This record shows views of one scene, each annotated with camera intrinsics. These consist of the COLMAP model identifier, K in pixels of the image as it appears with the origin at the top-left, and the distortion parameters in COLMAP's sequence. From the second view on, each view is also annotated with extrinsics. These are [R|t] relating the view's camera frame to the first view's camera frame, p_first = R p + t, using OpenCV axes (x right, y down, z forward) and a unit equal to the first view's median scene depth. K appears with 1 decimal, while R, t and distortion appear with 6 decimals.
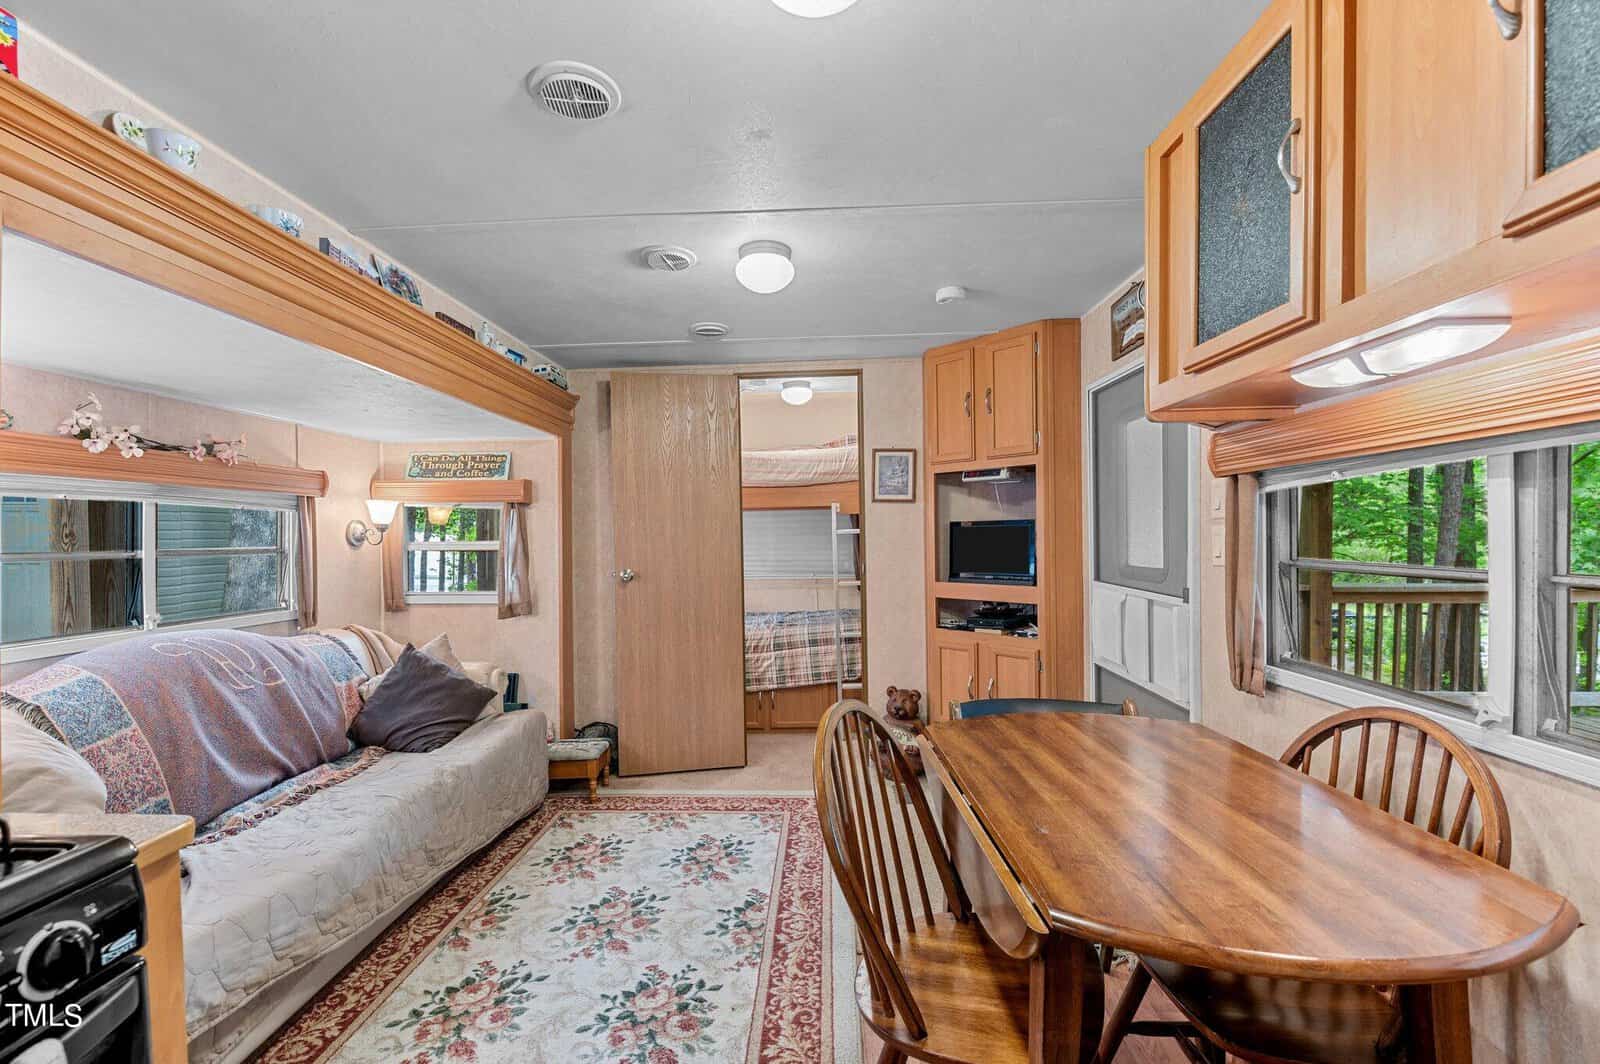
lens RADIAL K [[680.6, 0, 789.5], [0, 680.6, 544.1], [0, 0, 1]] dist [0.008159, -0.006718]
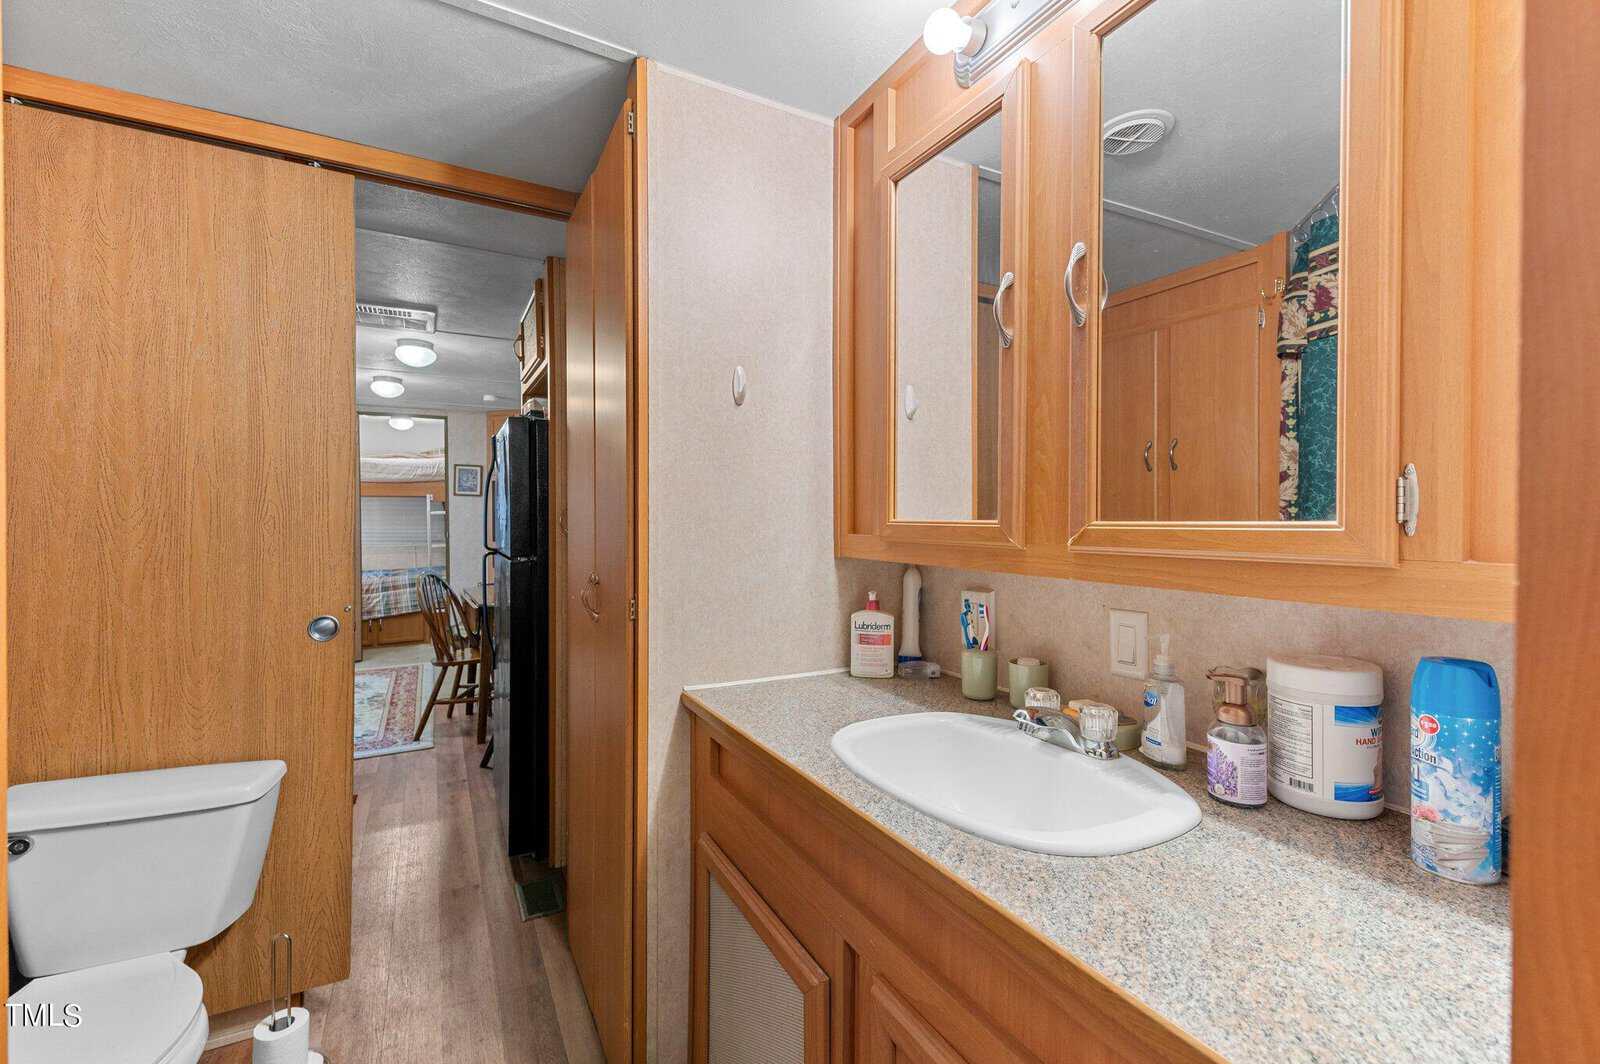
lens RADIAL K [[680.6, 0, 785.2], [0, 680.6, 526.6], [0, 0, 1]] dist [0.008159, -0.006718]
pose [[0.859949, 0.008833, 0.510303, -0.039827], [-0.009876, 0.999951, -0.000665, 0.009106], [-0.510284, -0.004468, 0.859994, -1.085045]]
